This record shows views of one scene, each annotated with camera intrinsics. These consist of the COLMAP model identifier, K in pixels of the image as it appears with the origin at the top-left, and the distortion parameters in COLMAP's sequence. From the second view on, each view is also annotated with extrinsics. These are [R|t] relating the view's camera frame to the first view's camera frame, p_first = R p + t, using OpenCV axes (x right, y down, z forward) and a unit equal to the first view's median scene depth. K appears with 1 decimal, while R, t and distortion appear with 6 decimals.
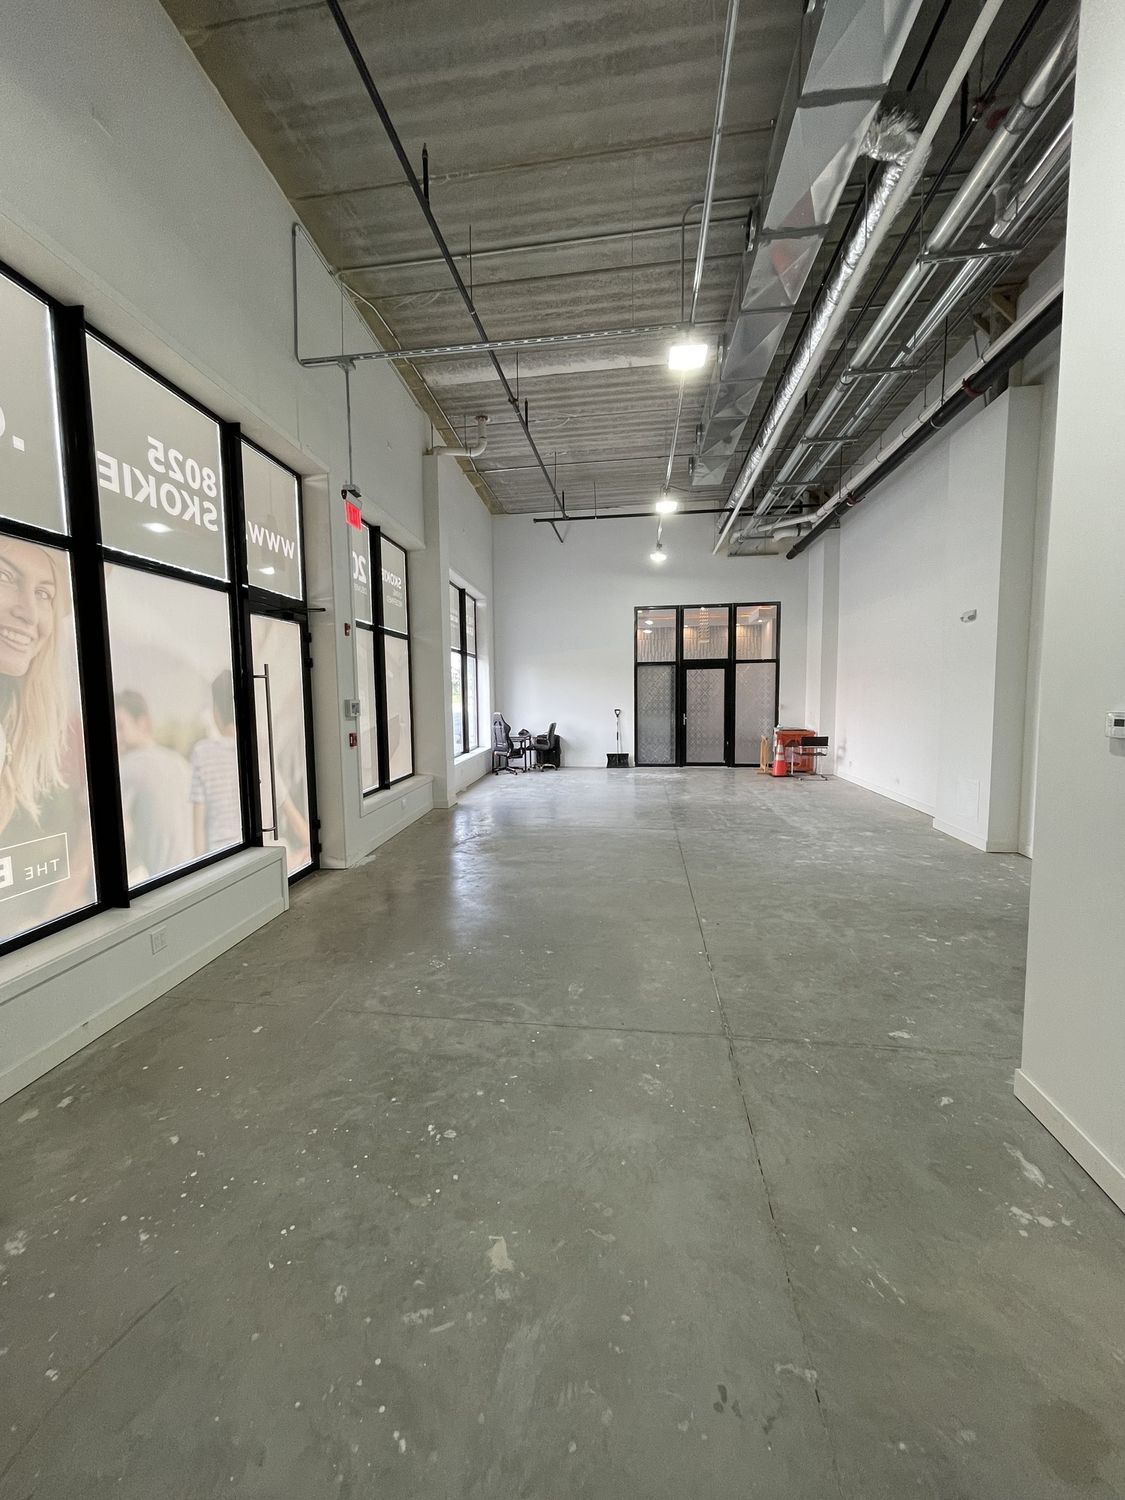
lens RADIAL K [[628.4, 0, 562.5], [0, 628.4, 750.0], [0, 0, 1]] dist [0.000491, 0.000022]
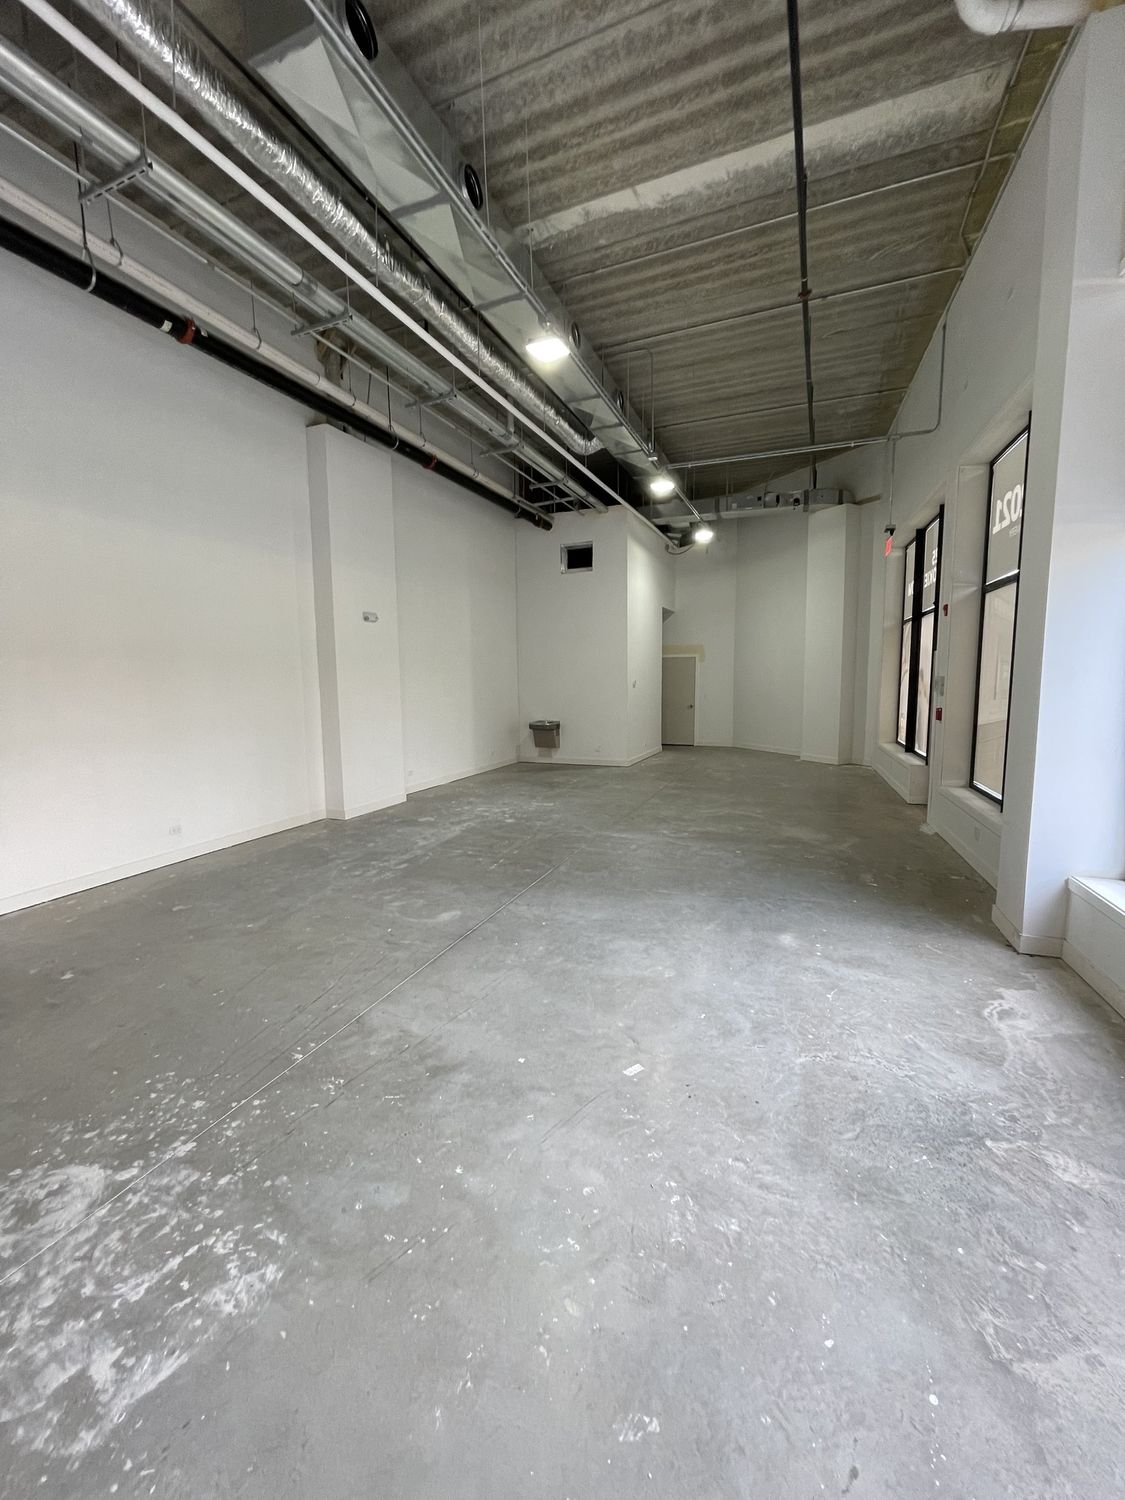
lens RADIAL K [[603.7, 0, 562.6], [0, 603.7, 744.2], [0, 0, 1]] dist [0.000191, 0.000000]
pose [[-0.965319, -0.013589, 0.260720, 0.007671], [0.040365, 0.978868, 0.200469, -0.192252], [-0.257935, 0.204041, -0.944371, 2.001529]]
